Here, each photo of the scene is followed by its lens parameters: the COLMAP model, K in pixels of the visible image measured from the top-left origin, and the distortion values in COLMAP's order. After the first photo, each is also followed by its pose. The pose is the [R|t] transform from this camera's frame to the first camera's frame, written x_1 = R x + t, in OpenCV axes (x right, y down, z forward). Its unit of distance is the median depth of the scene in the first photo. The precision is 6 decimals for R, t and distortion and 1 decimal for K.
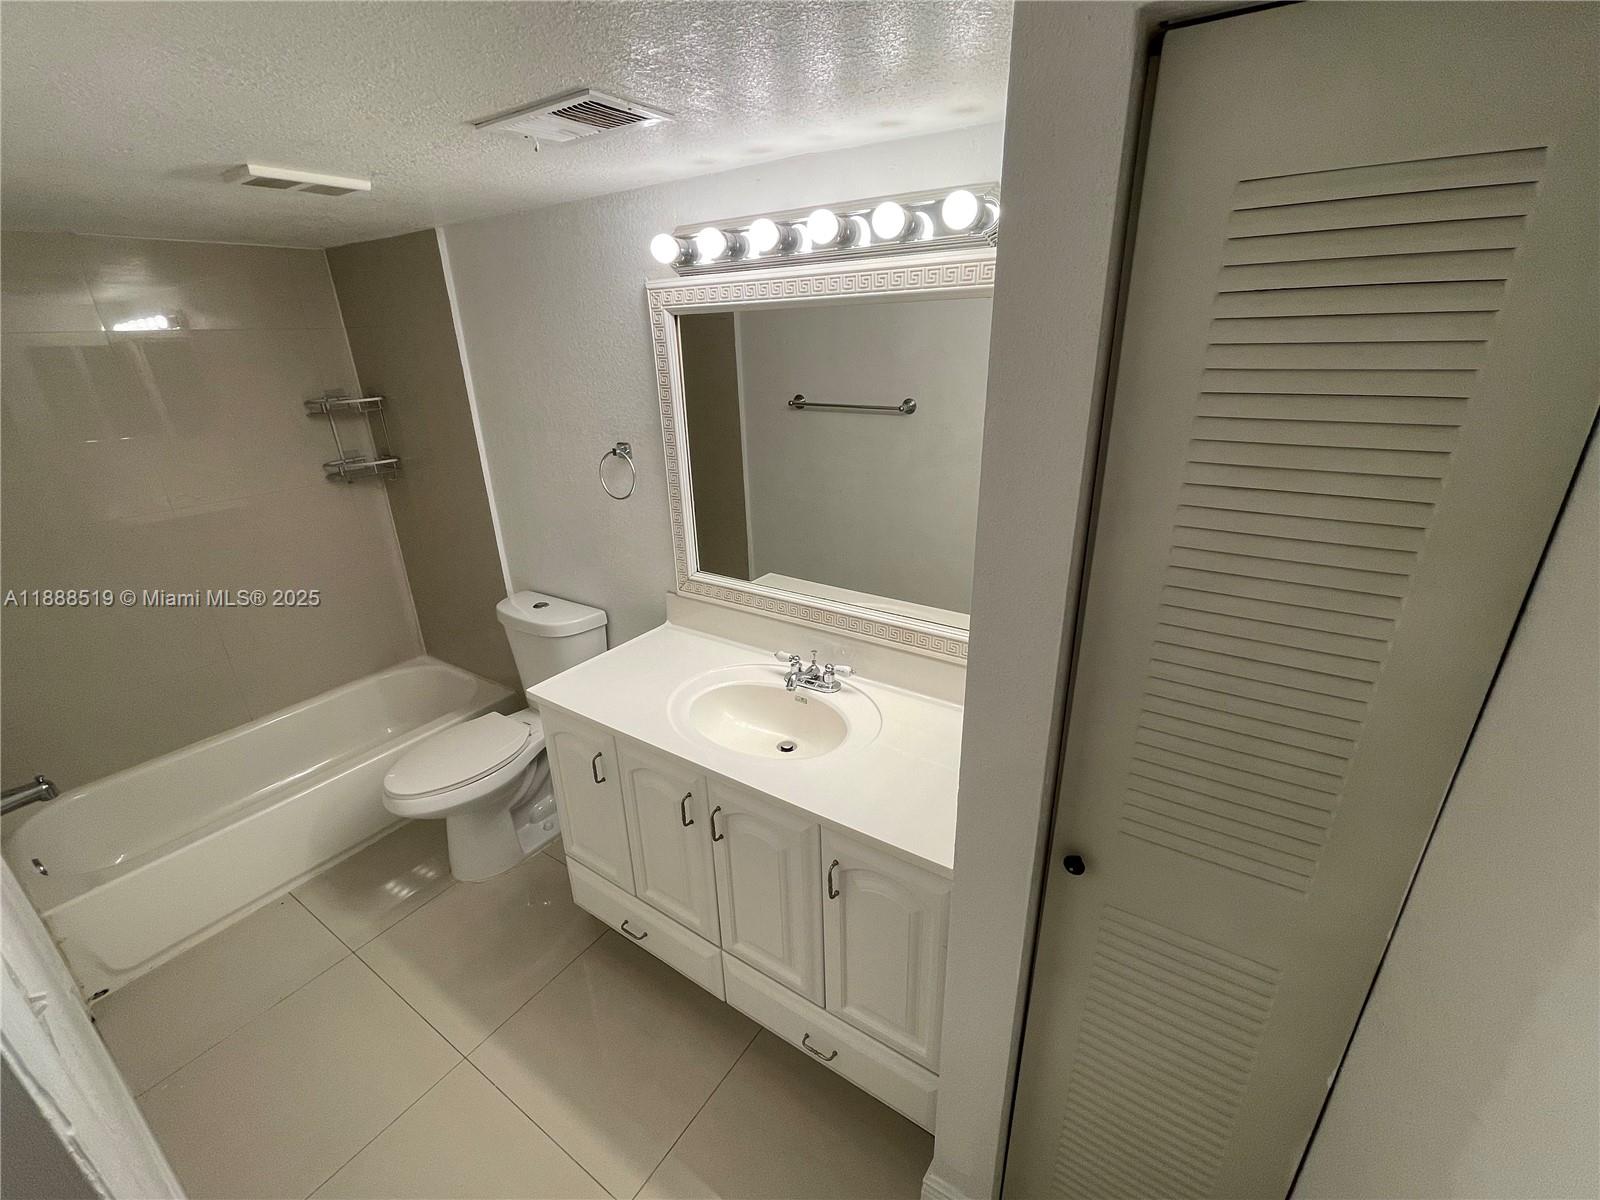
lens RADIAL K [[684.2, 0, 797.1], [0, 684.2, 603.7], [0, 0, 1]] dist [-0.000235, -0.000049]
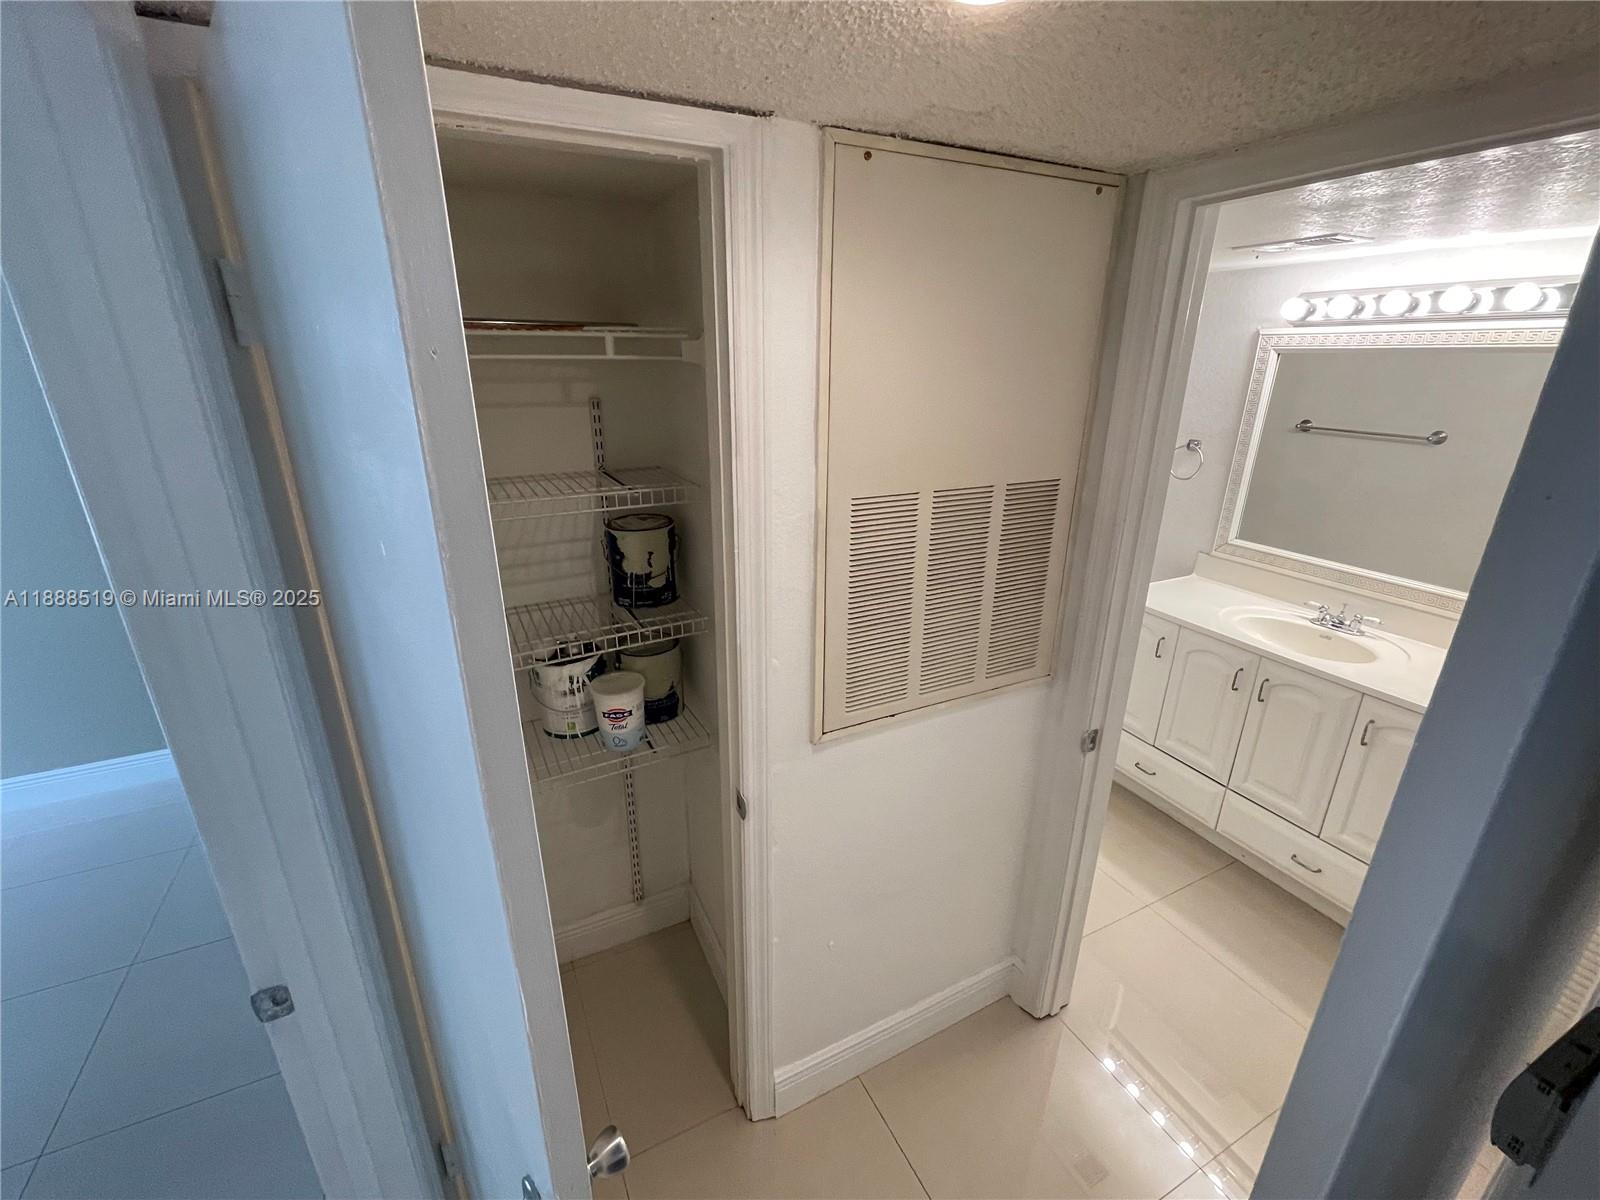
lens RADIAL K [[684.2, 0, 800.3], [0, 684.2, 597.7], [0, 0, 1]] dist [-0.000235, -0.000049]
pose [[0.867699, 0.199092, -0.455479, -0.286749], [-0.211893, 0.977013, 0.023396, 0.245890], [0.449666, 0.076212, 0.889939, -0.657125]]
